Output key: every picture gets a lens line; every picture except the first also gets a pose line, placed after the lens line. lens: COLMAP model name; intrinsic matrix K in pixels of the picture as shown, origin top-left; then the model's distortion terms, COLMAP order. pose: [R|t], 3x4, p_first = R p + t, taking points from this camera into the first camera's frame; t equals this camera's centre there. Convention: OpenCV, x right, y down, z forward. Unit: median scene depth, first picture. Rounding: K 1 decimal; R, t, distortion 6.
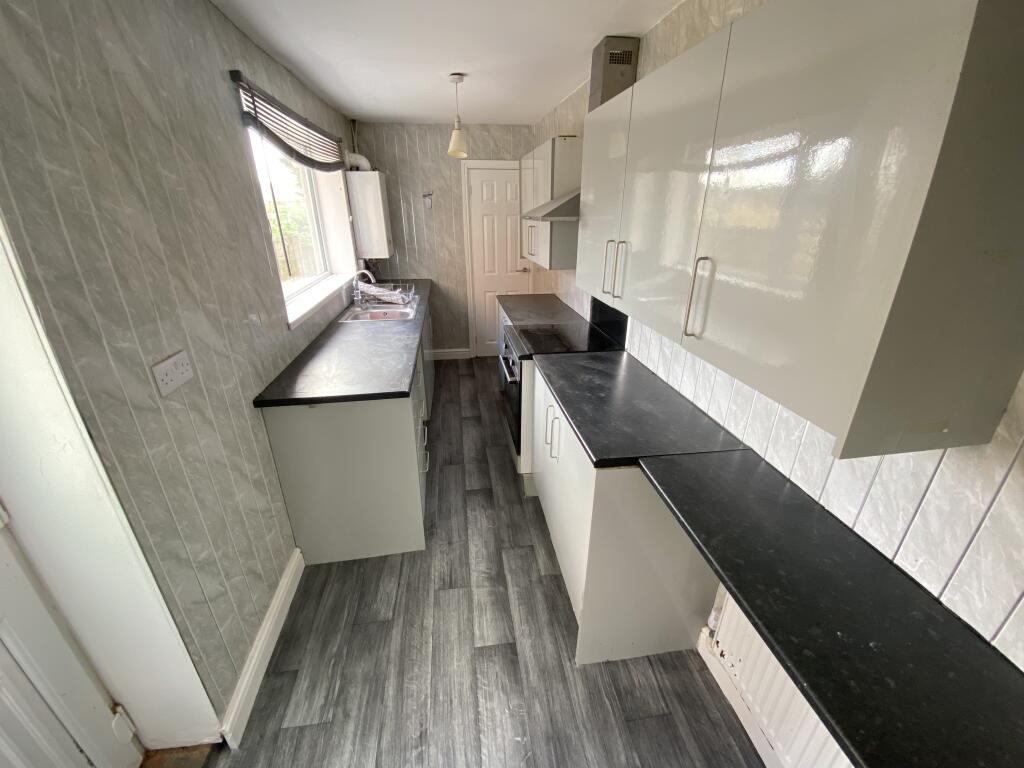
lens RADIAL K [[415.9, 0, 512.0], [0, 415.9, 384.0], [0, 0, 1]] dist [-0.001836, -0.013876]
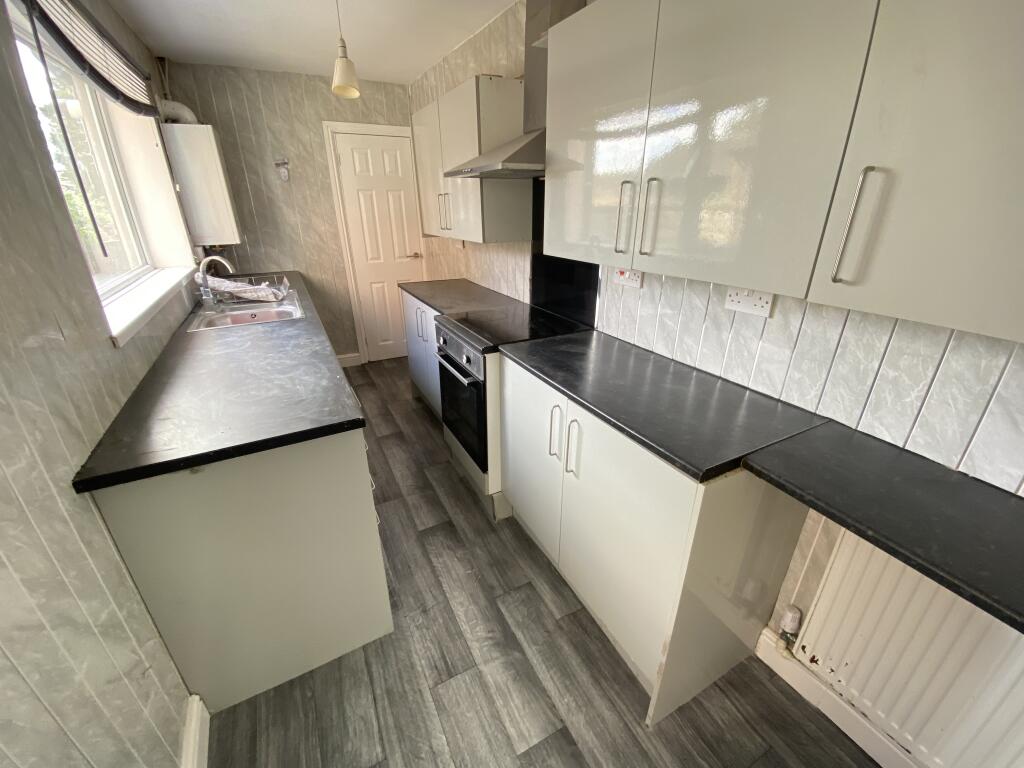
lens RADIAL K [[415.9, 0, 512.0], [0, 415.9, 384.0], [0, 0, 1]] dist [-0.001836, -0.013876]
pose [[0.939691, -0.135296, 0.314126, -0.182851], [0.132359, 0.990724, 0.030768, -0.018981], [-0.315375, 0.012665, 0.948883, 0.247744]]
